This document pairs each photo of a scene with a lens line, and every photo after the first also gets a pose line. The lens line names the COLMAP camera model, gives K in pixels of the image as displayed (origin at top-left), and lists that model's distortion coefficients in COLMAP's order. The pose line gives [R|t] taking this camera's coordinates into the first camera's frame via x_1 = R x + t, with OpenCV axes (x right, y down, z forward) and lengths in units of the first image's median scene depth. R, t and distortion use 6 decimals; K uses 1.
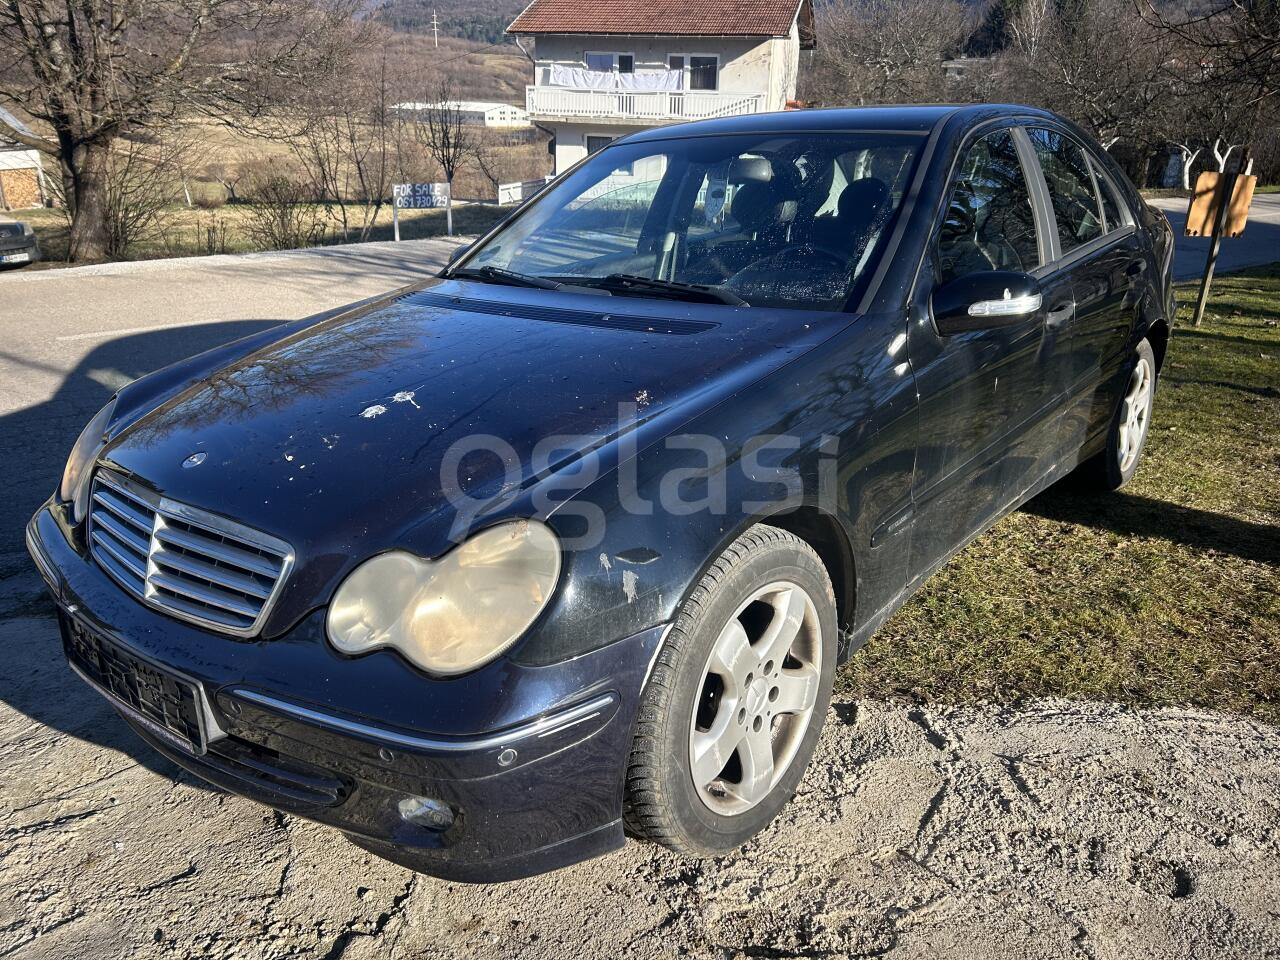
lens RADIAL K [[972.1, 0, 642.6], [0, 972.1, 485.3], [0, 0, 1]] dist [0.058903, -0.060898]
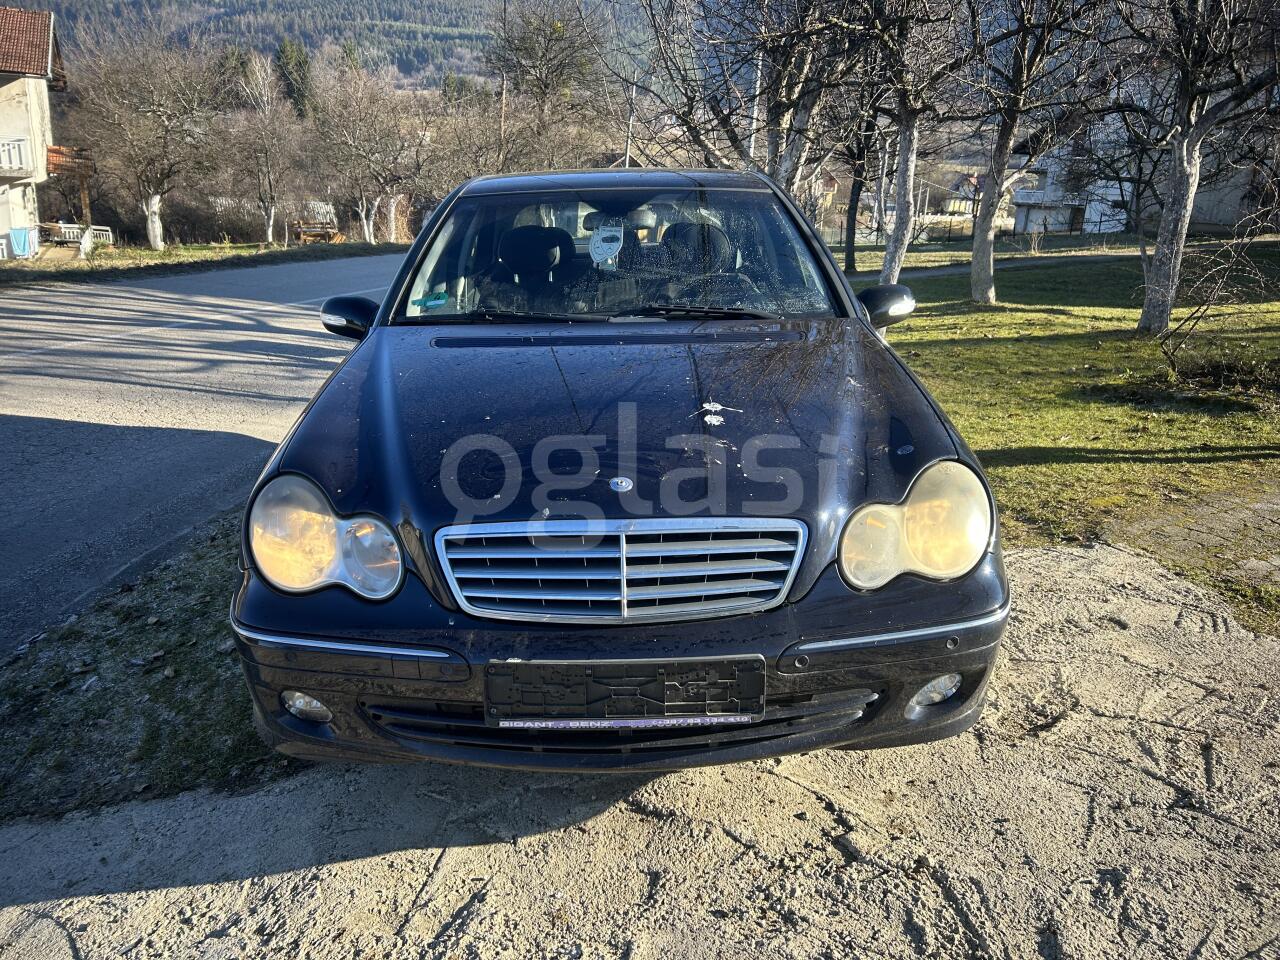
lens RADIAL K [[972.1, 0, 642.6], [0, 972.1, 485.3], [0, 0, 1]] dist [0.058903, -0.060898]
pose [[0.756231, -0.176615, 0.630017, -1.101703], [0.208009, 0.977822, 0.024436, -0.044671], [-0.620360, 0.112571, 0.776197, 0.157033]]
